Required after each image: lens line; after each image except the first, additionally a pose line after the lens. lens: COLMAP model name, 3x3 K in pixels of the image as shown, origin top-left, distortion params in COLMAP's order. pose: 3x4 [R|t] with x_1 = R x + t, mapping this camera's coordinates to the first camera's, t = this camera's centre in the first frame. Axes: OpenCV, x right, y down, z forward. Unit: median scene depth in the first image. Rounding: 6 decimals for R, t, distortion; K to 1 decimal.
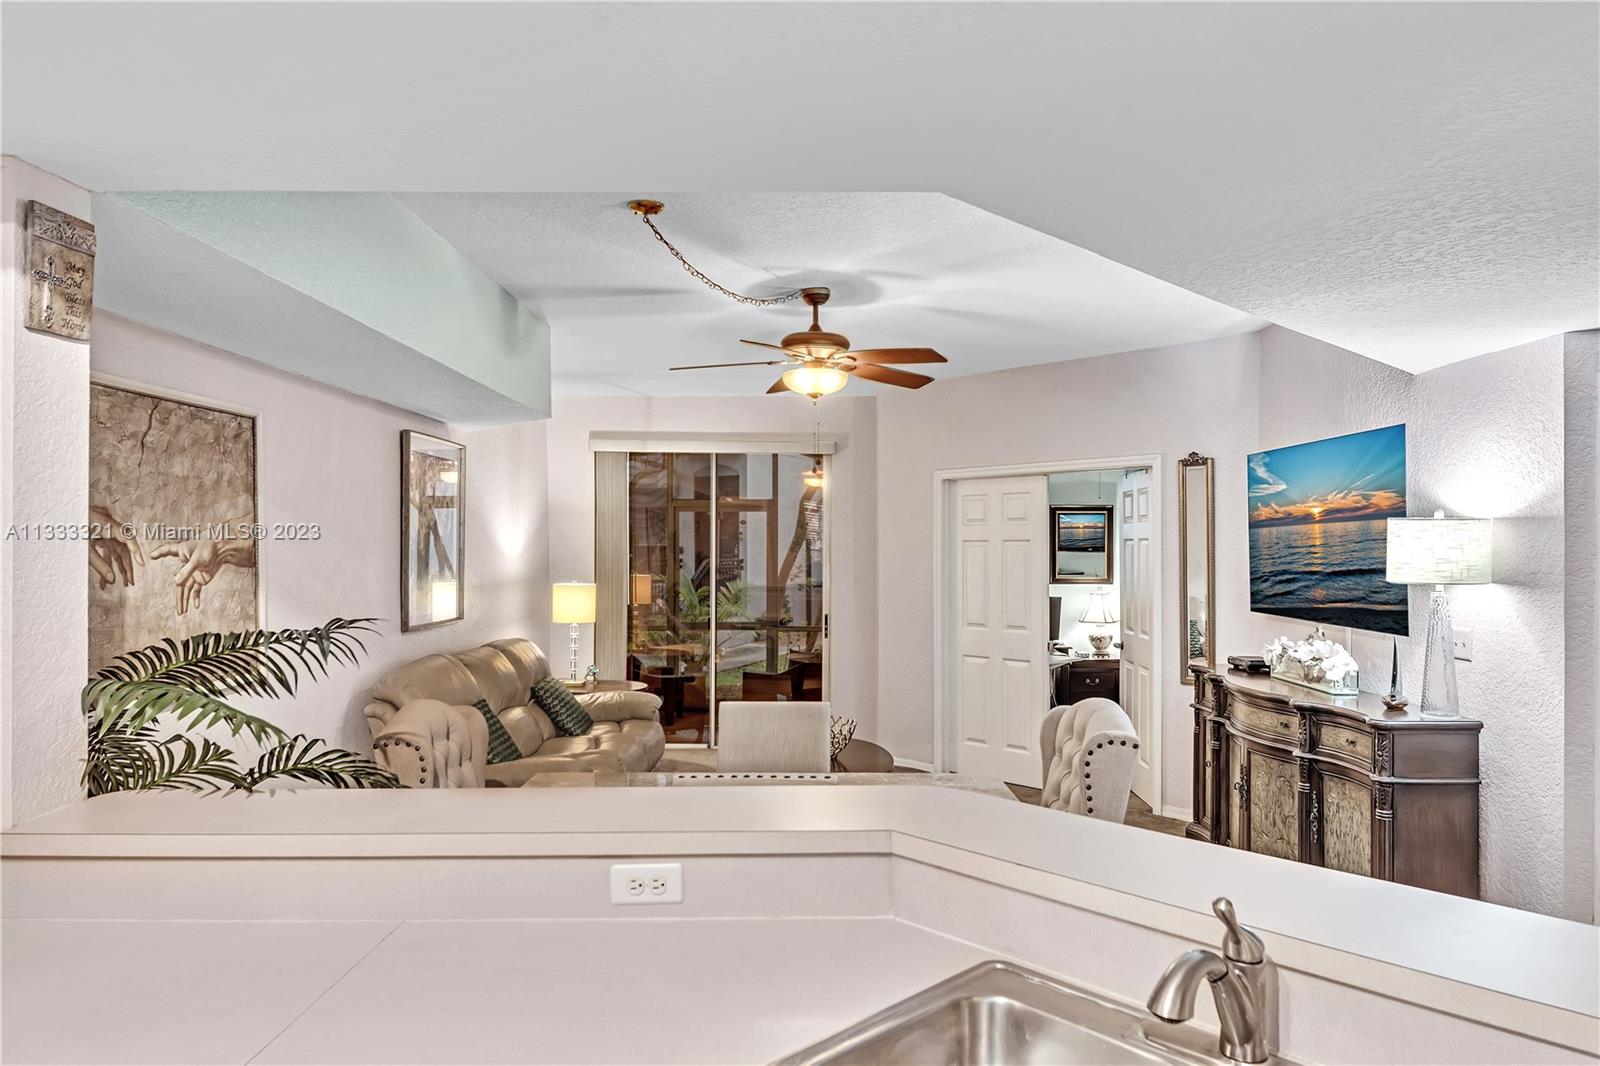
lens RADIAL K [[1029.0, 0, 804.8], [0, 1029.0, 554.0], [0, 0, 1]] dist [0.016509, -0.016163]
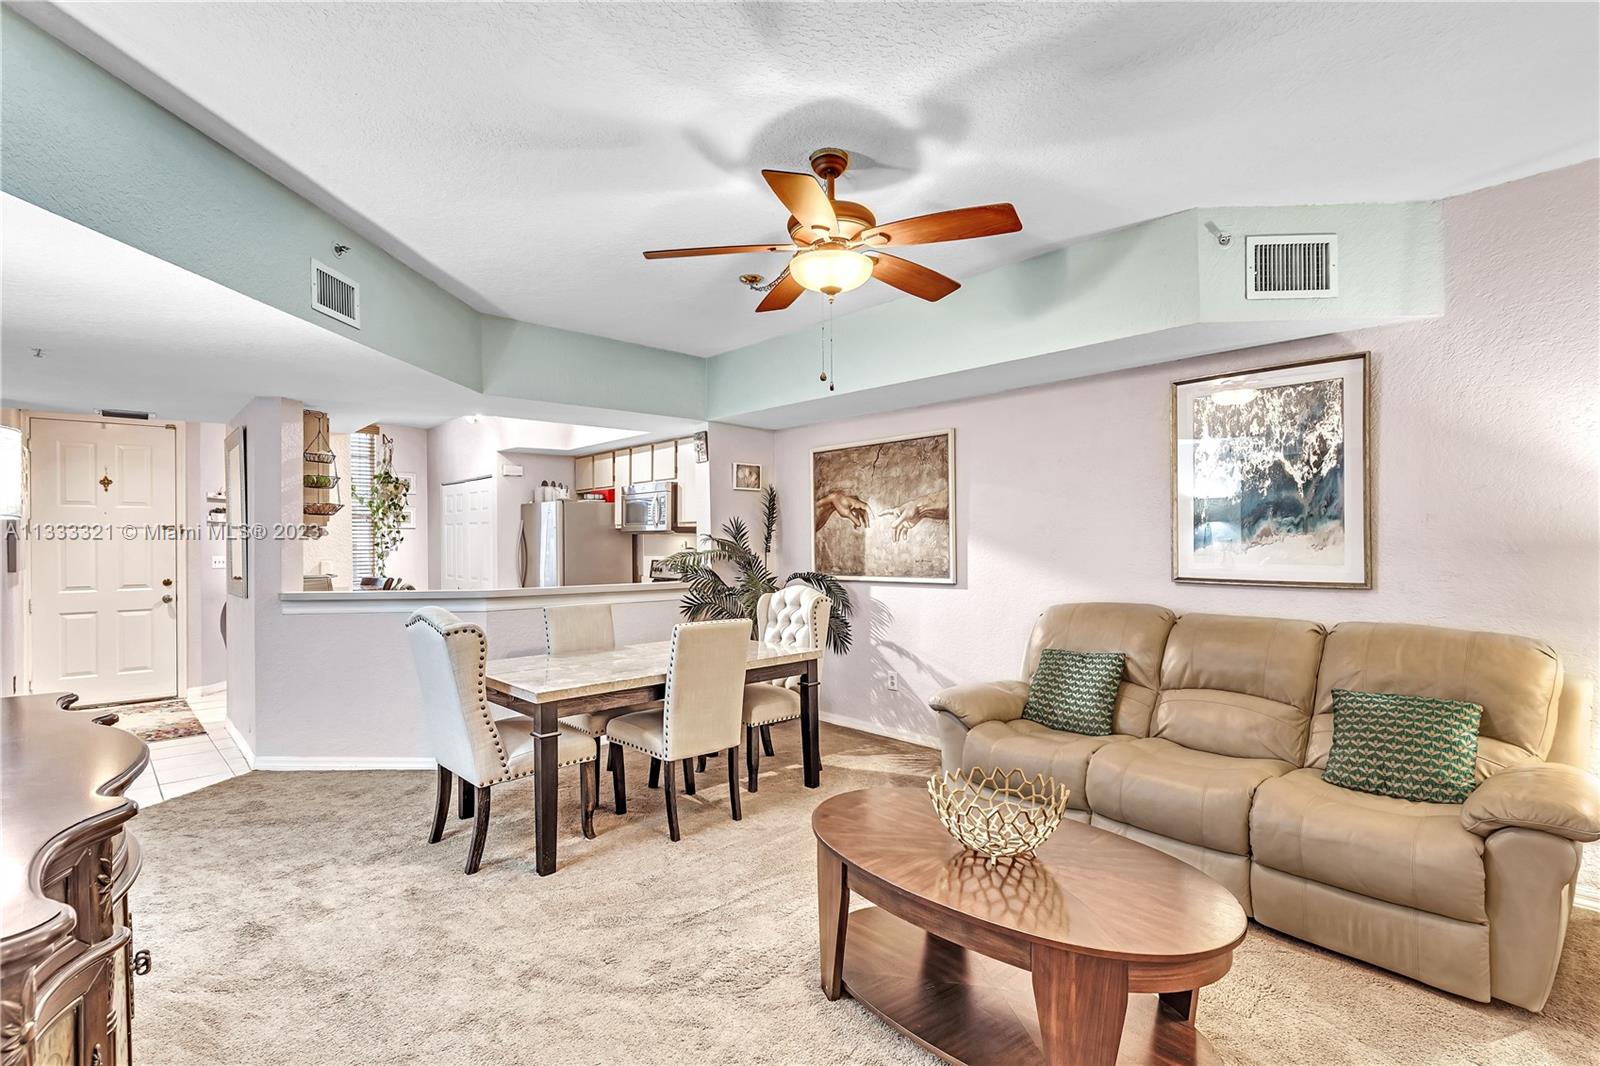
lens RADIAL K [[757.7, 0, 795.6], [0, 757.7, 536.9], [0, 0, 1]] dist [0.018922, -0.002631]
pose [[-0.733466, 0.003643, -0.679717, 0.422155], [0.003179, 0.999993, 0.001929, 0.031183], [0.679719, -0.000746, -0.733472, 1.408795]]
